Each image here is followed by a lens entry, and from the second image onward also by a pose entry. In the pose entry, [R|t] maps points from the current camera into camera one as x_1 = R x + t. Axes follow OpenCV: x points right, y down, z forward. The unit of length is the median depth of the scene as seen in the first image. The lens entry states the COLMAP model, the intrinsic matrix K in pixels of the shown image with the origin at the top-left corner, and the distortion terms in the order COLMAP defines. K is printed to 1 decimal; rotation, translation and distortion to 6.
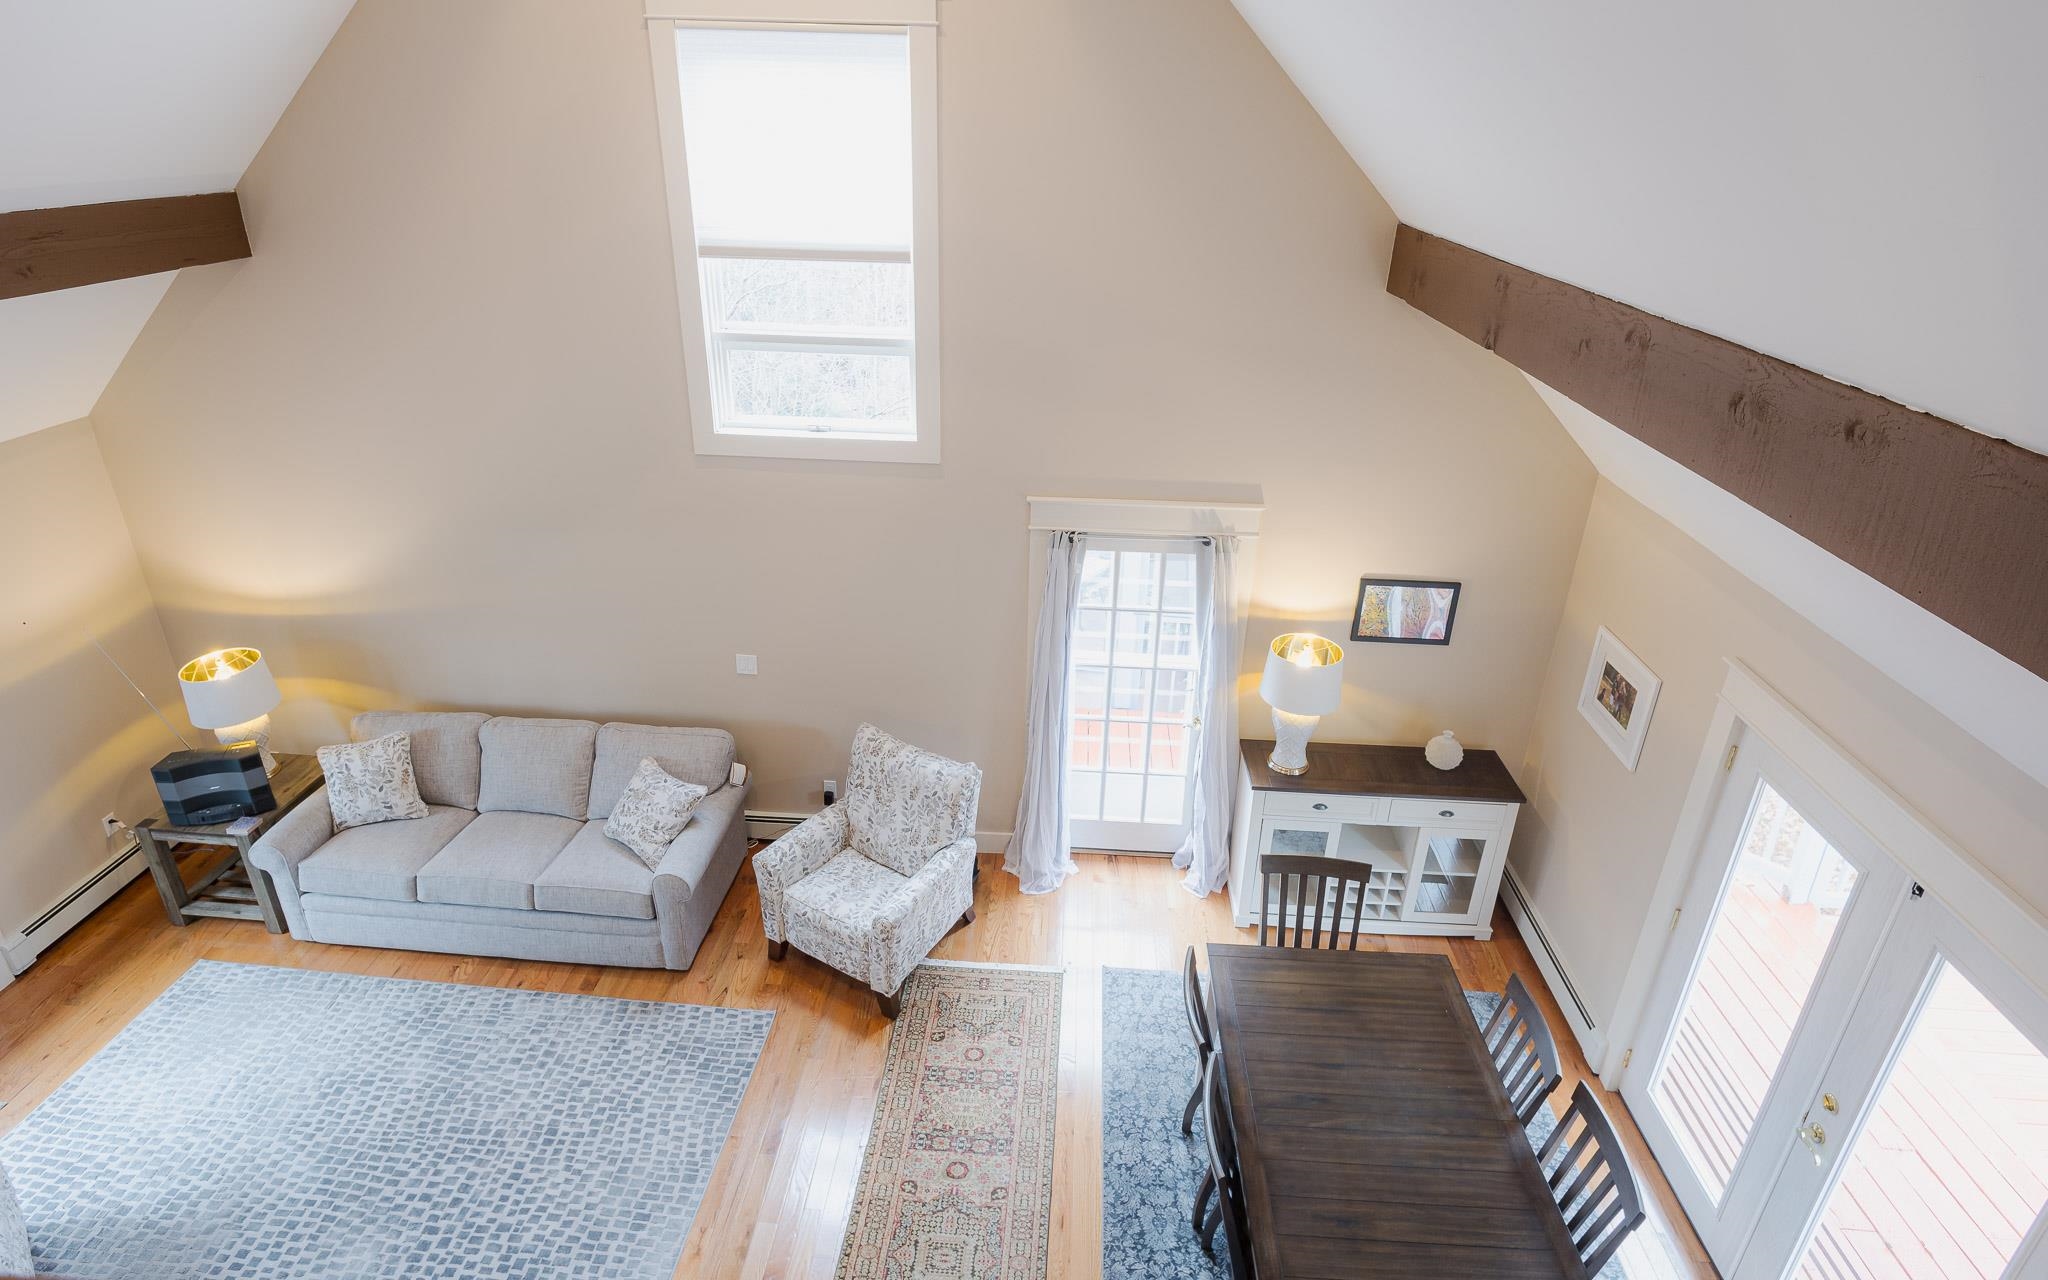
lens RADIAL K [[1047.6, 0, 1020.1], [0, 1047.6, 597.6], [0, 0, 1]] dist [-0.000487, -0.001245]
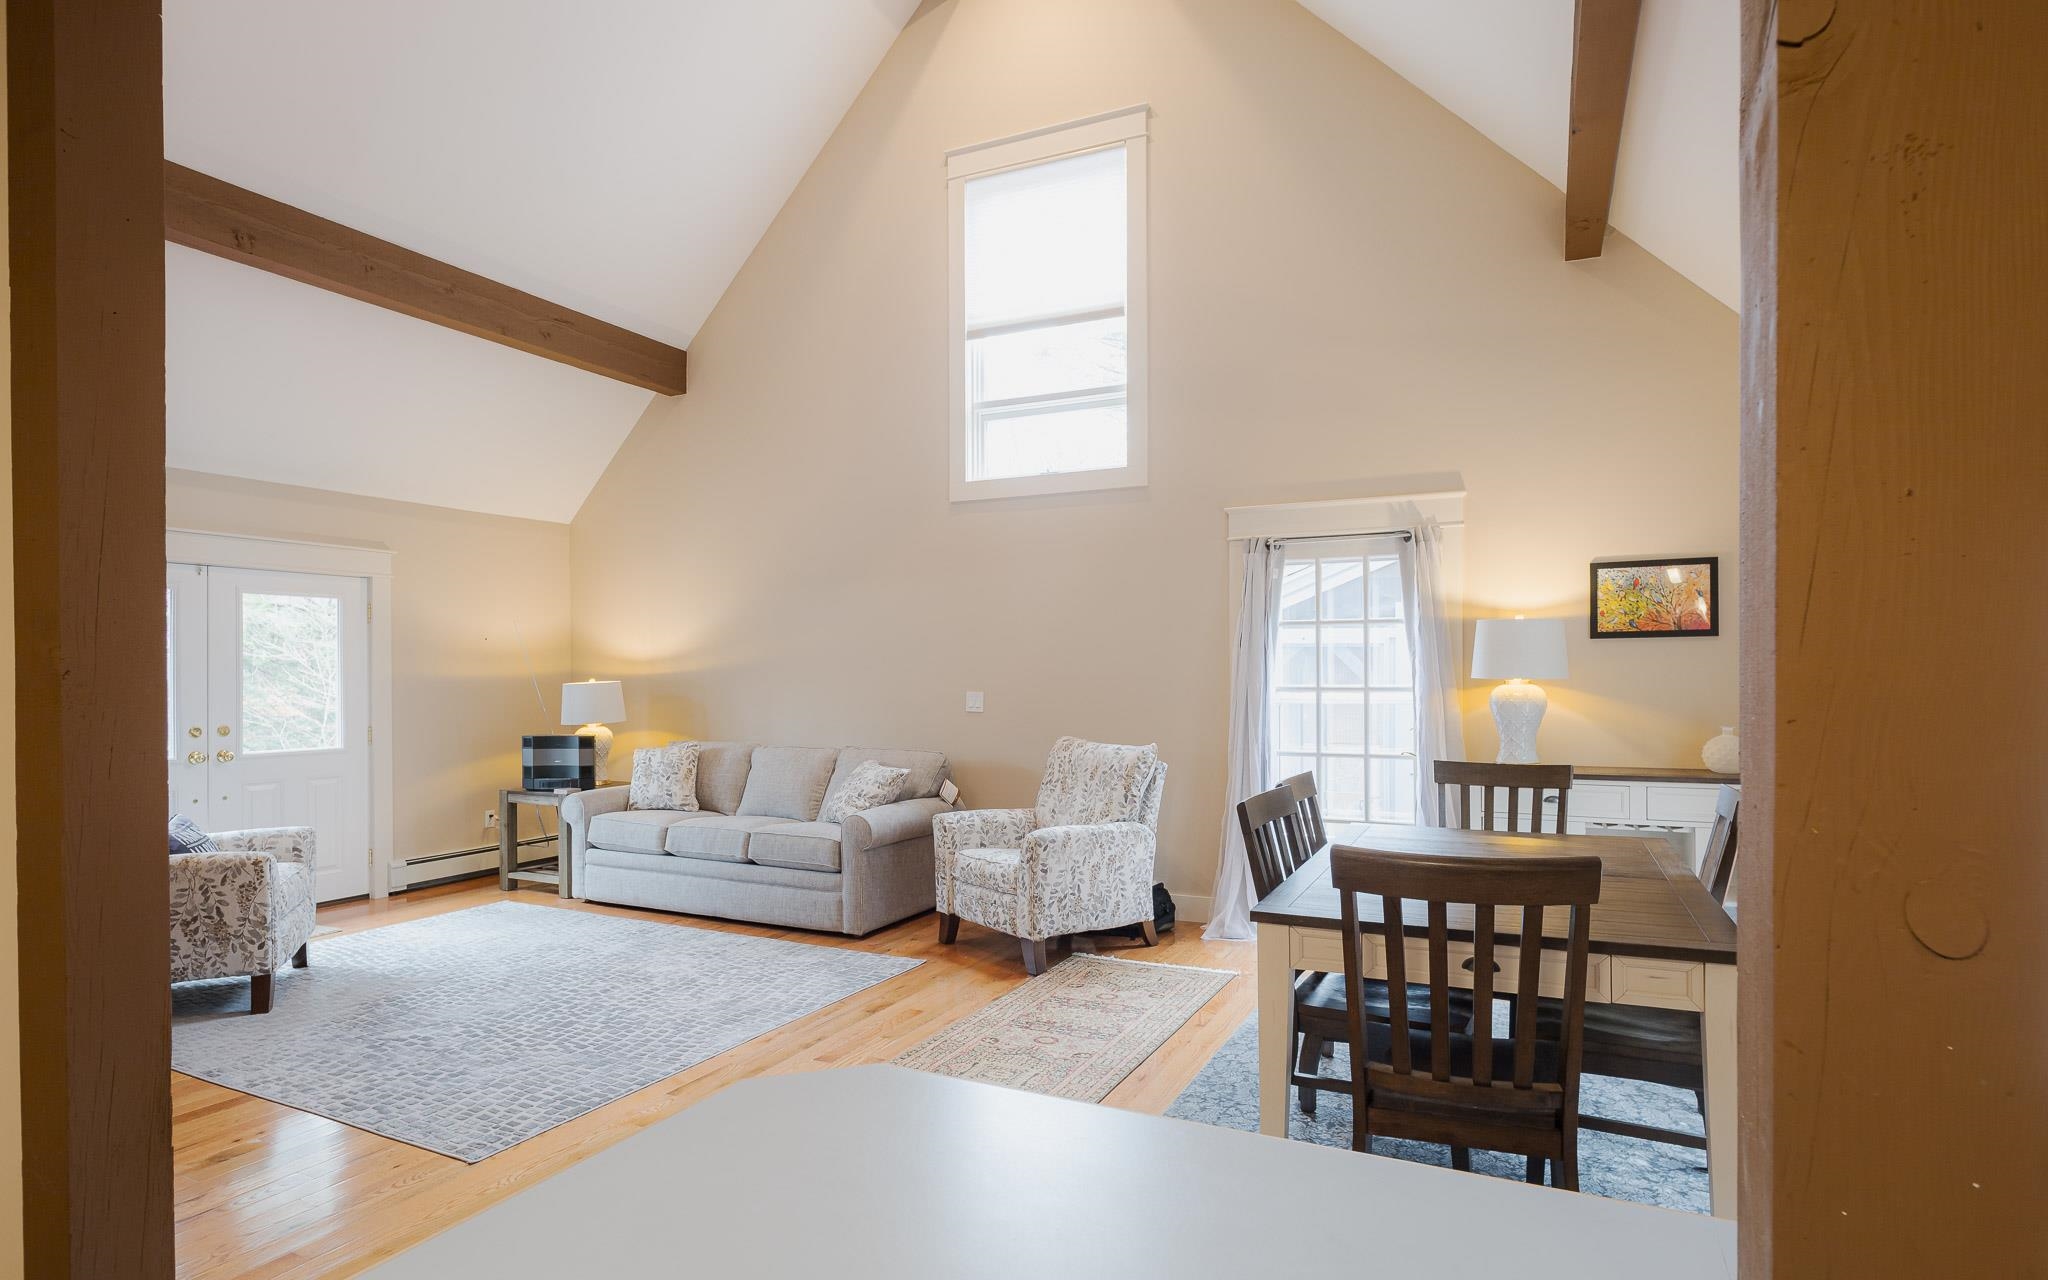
lens RADIAL K [[1079.5, 0, 1018.7], [0, 1079.5, 682.0], [0, 0, 1]] dist [0.000243, -0.000363]
pose [[0.924206, -0.023896, -0.381146, 0.226853], [-0.135706, 0.912352, -0.386261, 0.516718], [0.356969, 0.408709, 0.839958, 0.080058]]
